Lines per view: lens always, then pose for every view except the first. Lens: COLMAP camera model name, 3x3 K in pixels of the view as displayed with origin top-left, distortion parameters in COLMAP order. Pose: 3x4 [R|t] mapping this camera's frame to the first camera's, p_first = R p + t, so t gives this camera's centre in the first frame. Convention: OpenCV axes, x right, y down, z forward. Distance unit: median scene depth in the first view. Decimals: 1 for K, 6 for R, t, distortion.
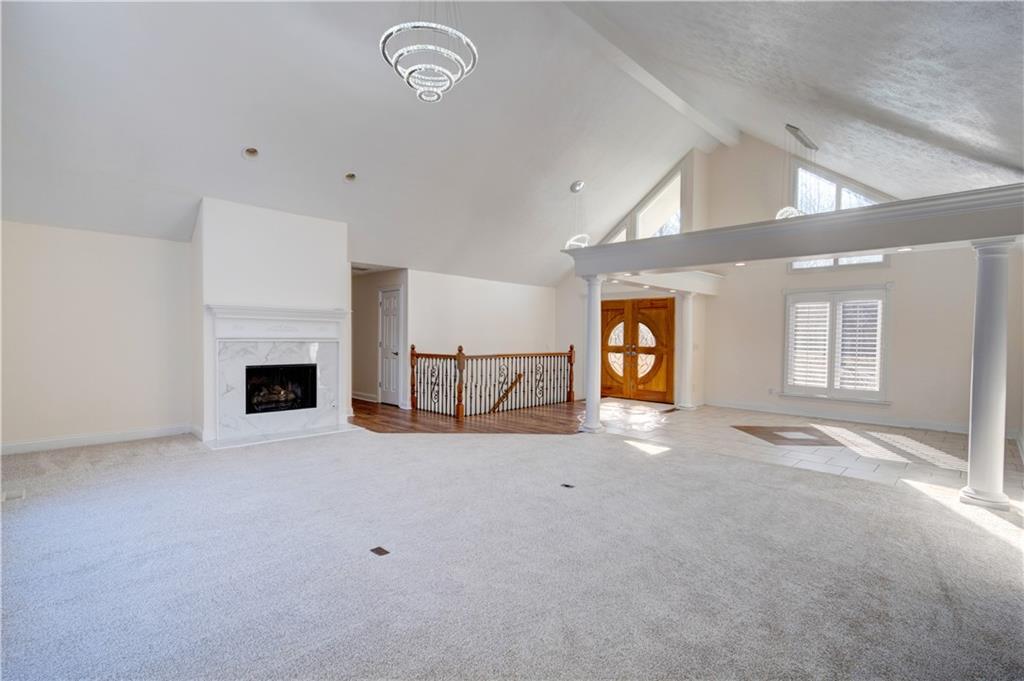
lens RADIAL K [[483.6, 0, 496.0], [0, 483.6, 350.6], [0, 0, 1]] dist [-0.004413, -0.001984]
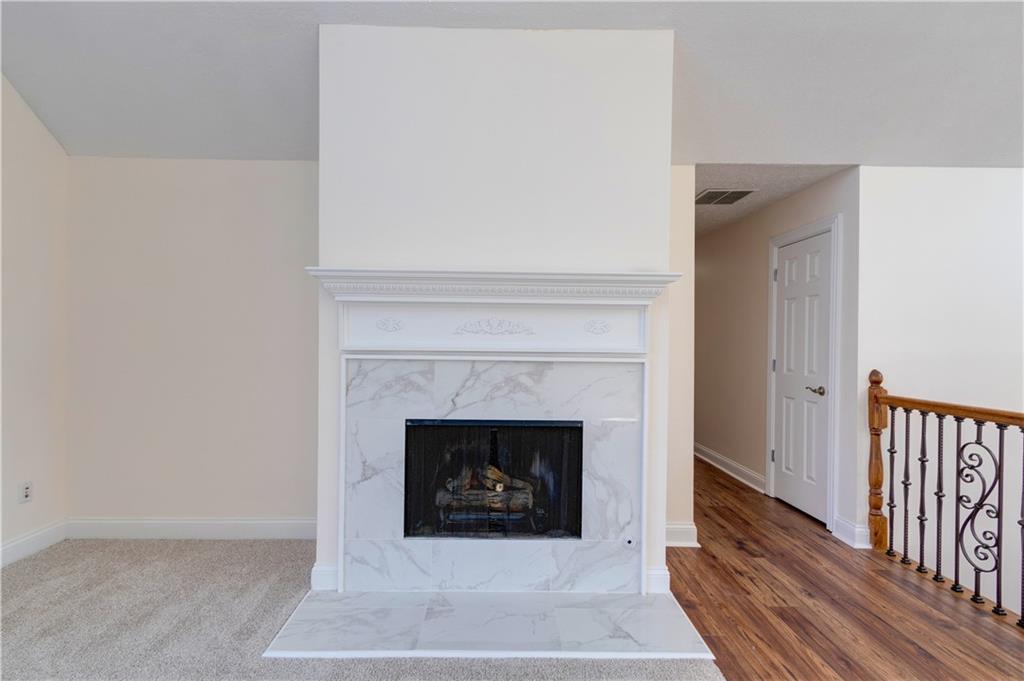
lens RADIAL K [[465.6, 0, 499.7], [0, 465.6, 340.7], [0, 0, 1]] dist [0.001115, 0.000840]
pose [[0.722461, -0.002703, -0.691406, -0.154404], [-0.023184, 0.999335, -0.028133, -0.021342], [0.691023, 0.036355, 0.721918, 0.636038]]
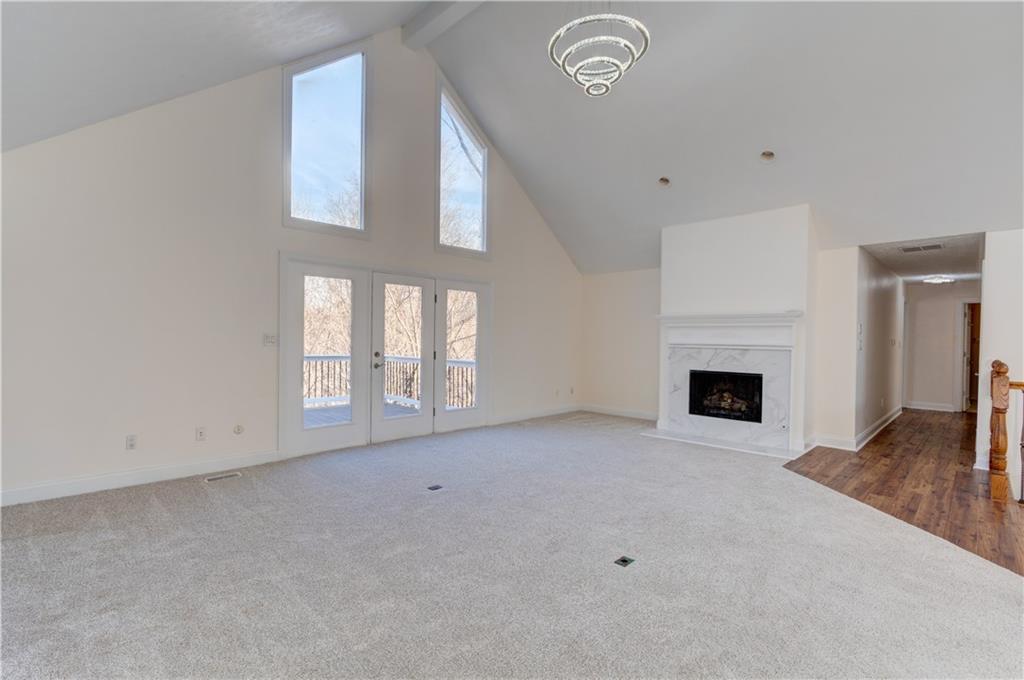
lens RADIAL K [[465.6, 0, 499.7], [0, 465.6, 340.2], [0, 0, 1]] dist [0.001115, 0.000840]
pose [[-0.006325, -0.008127, -0.999947, 0.449989], [-0.041728, 0.999098, -0.007856, -0.007553], [0.999109, 0.041676, -0.006659, 0.475240]]
